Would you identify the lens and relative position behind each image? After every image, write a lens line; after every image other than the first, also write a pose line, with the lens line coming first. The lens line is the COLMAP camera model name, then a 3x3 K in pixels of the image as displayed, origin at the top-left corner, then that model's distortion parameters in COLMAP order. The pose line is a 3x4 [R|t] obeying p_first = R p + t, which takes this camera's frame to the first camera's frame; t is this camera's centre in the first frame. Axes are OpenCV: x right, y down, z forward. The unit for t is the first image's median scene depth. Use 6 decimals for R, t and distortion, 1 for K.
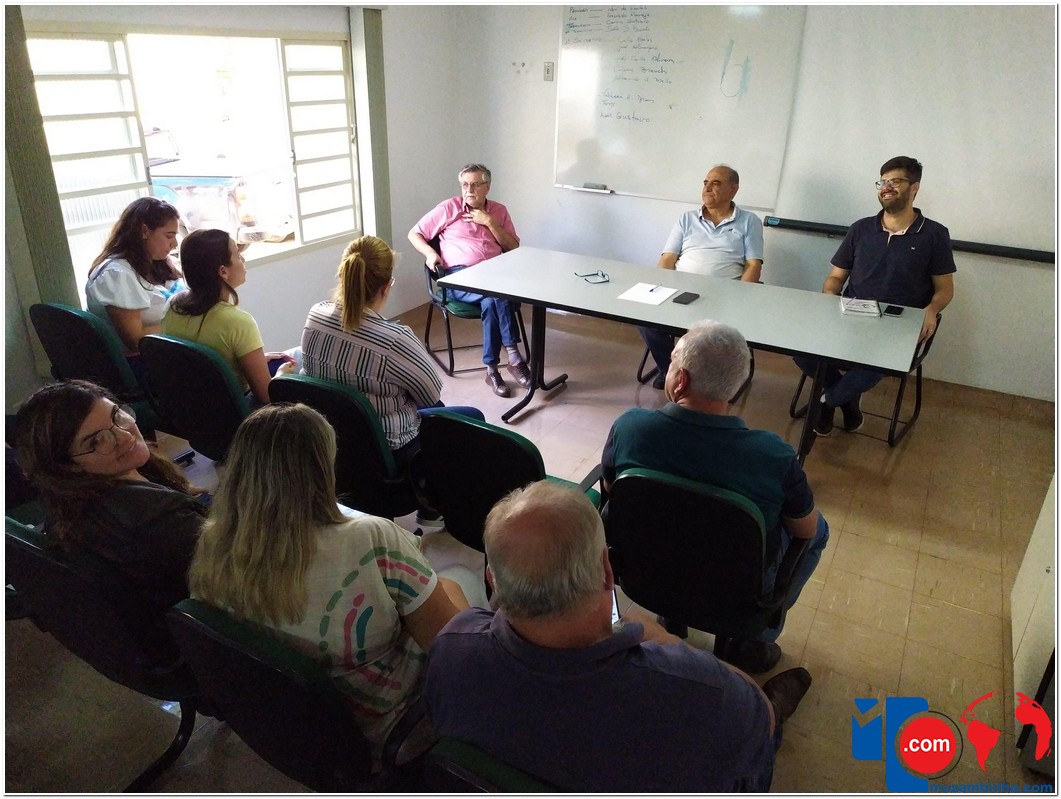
lens RADIAL K [[777.0, 0, 530.5], [0, 777.0, 399.5], [0, 0, 1]] dist [0.084754, -0.094484]
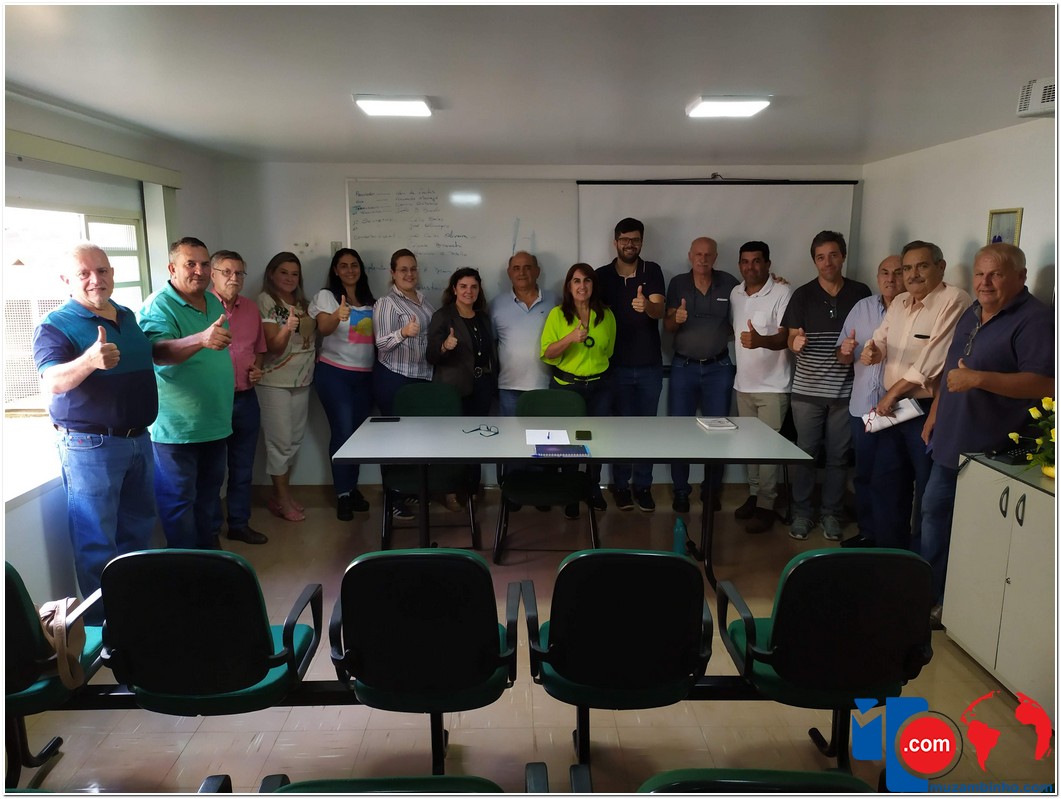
lens RADIAL K [[777.0, 0, 530.5], [0, 777.0, 399.5], [0, 0, 1]] dist [0.084754, -0.094484]
pose [[0.875296, -0.116619, 0.469315, -0.270487], [0.220644, 0.959891, -0.172989, -0.011619], [-0.430318, 0.254968, 0.865920, 0.092727]]
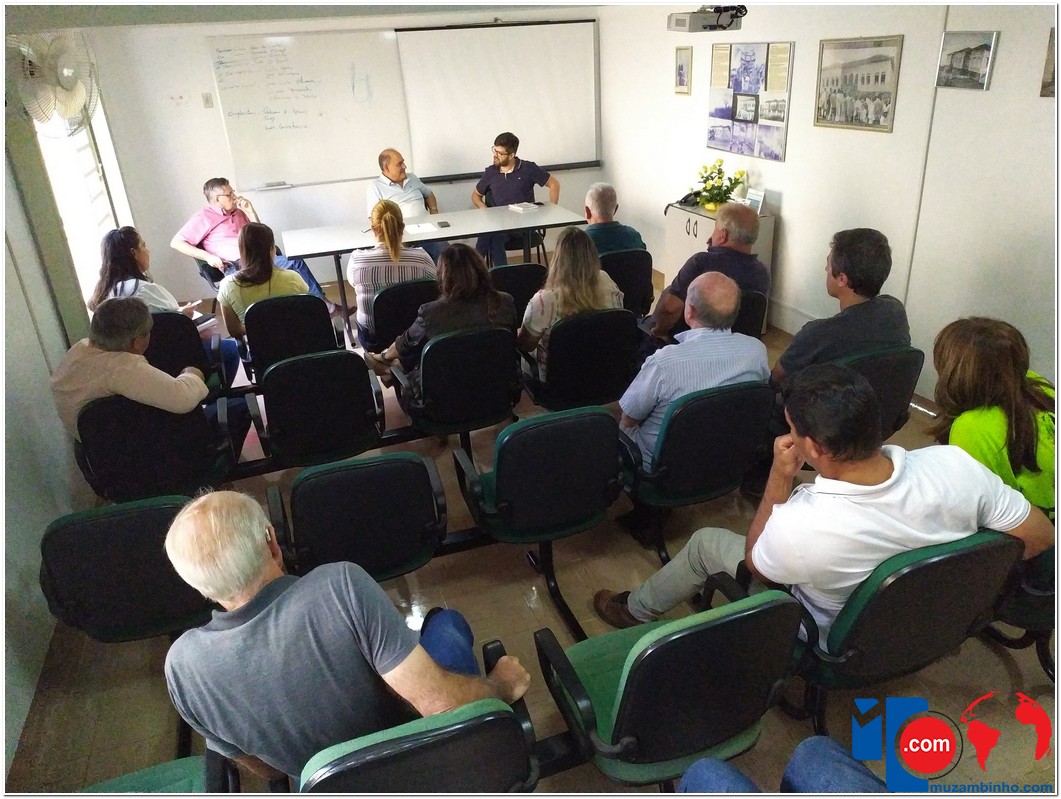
lens RADIAL K [[777.0, 0, 530.5], [0, 777.0, 399.5], [0, 0, 1]] dist [0.084754, -0.094484]
pose [[0.684610, -0.356125, 0.635991, -0.628881], [0.370200, 0.921492, 0.117491, 0.056002], [-0.627902, 0.155008, 0.762700, -0.192588]]
